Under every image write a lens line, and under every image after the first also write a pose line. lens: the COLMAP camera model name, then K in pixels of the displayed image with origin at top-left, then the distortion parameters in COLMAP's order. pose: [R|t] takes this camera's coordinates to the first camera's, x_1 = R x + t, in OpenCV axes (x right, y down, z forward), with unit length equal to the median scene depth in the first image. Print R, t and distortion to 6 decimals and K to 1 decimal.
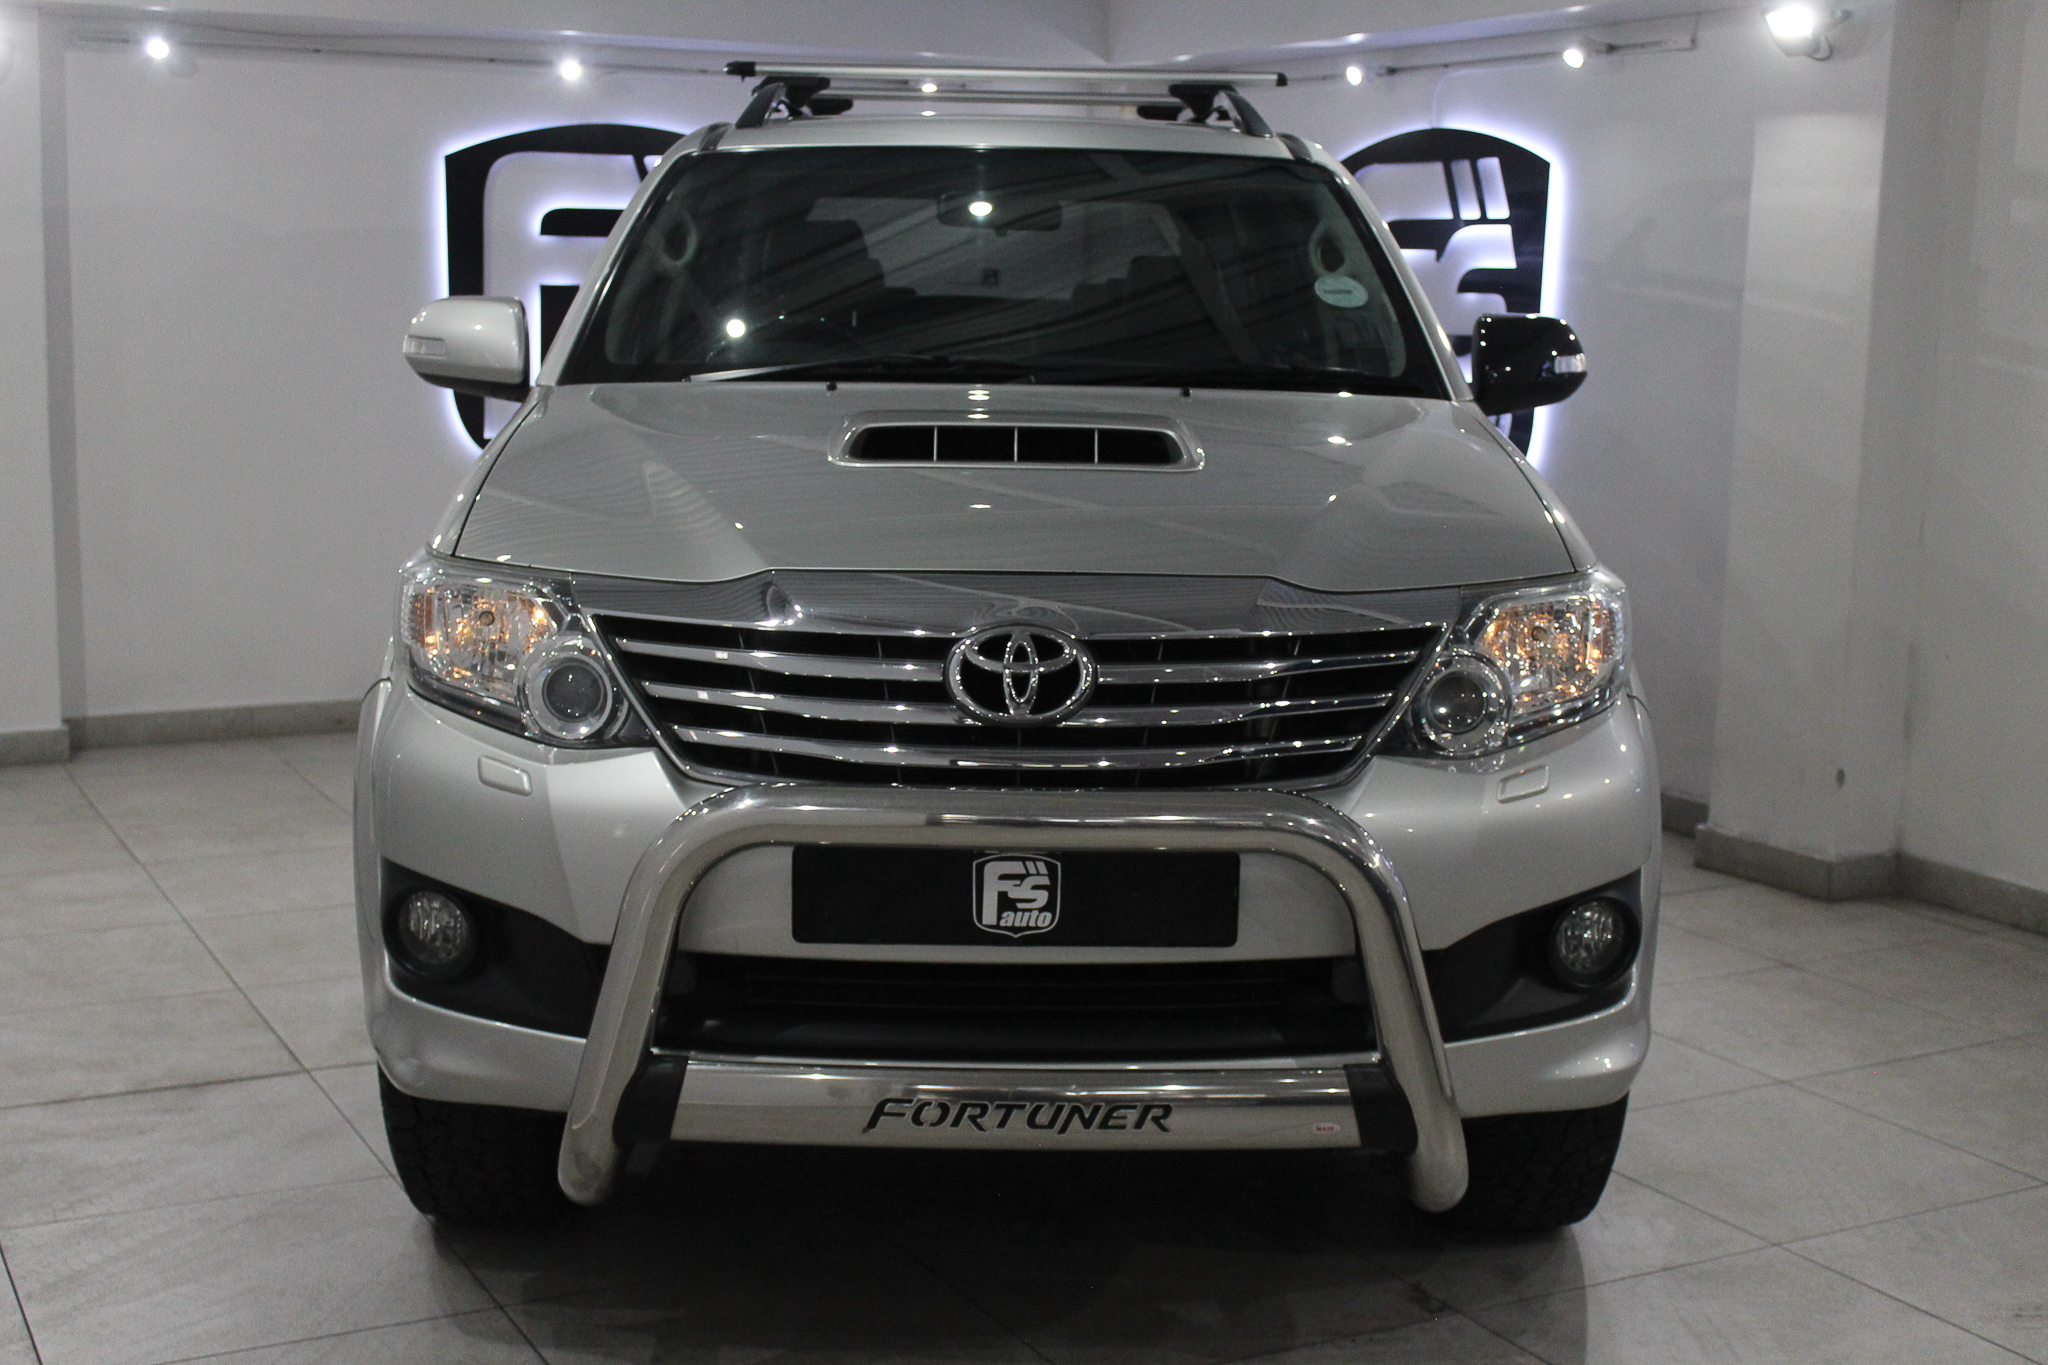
lens RADIAL K [[2544.0, 0, 1024.0], [0, 2544.0, 682.5], [0, 0, 1]] dist [-0.058356, 0.046860]
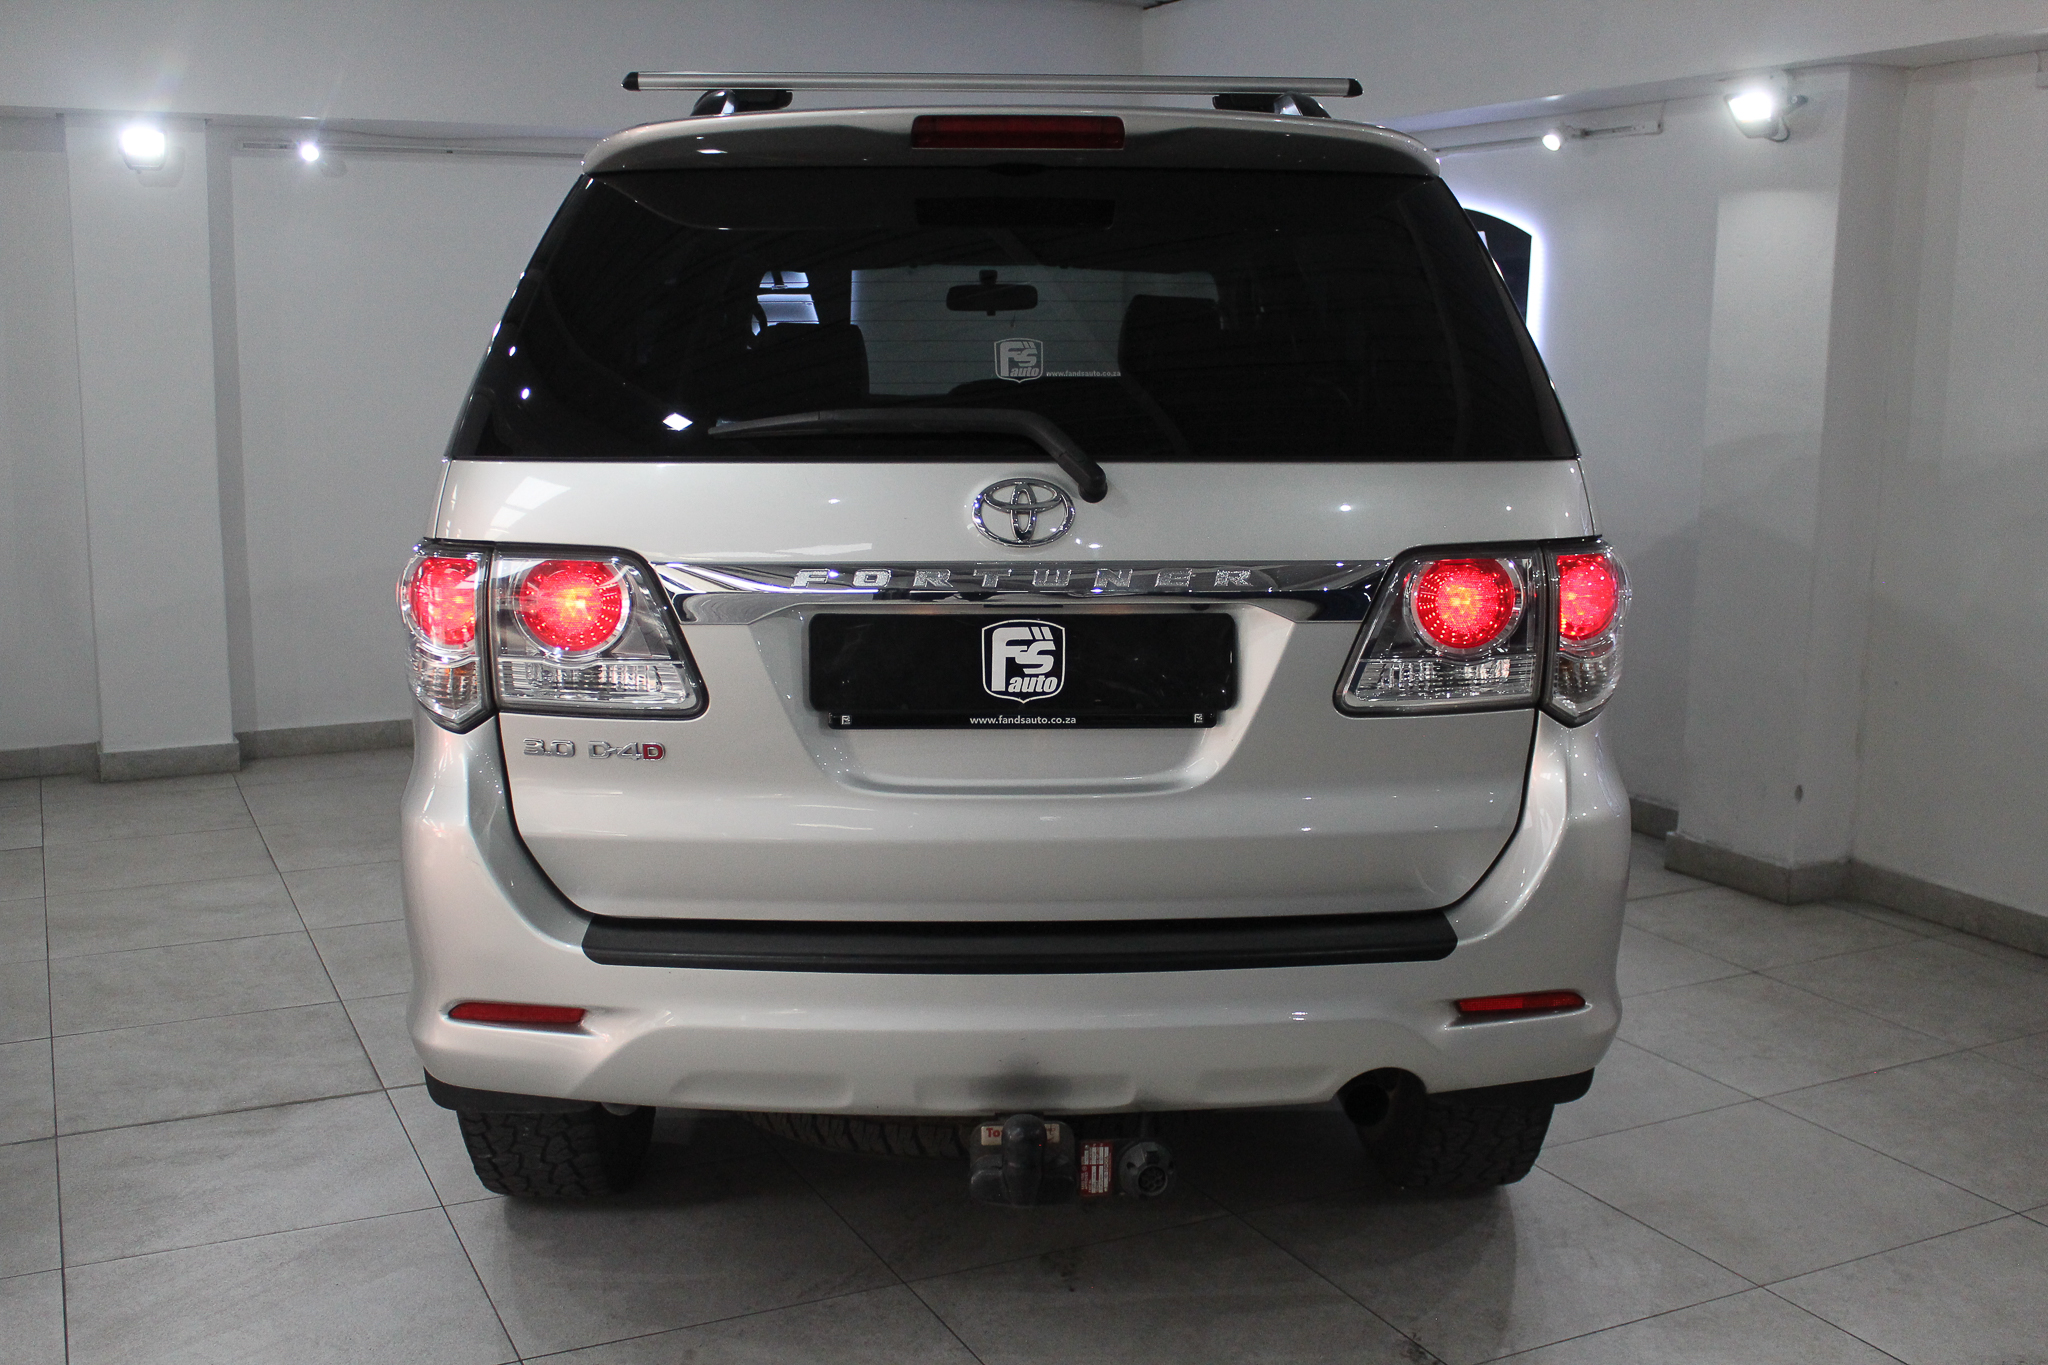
lens RADIAL K [[2045.7, 0, 1024.0], [0, 2045.7, 682.5], [0, 0, 1]] dist [-0.134599, 0.150261]
pose [[0.999300, -0.004487, -0.037145, 0.018690], [0.005001, 0.999893, 0.013740, -0.025124], [0.037079, -0.013916, 0.999215, 0.116391]]
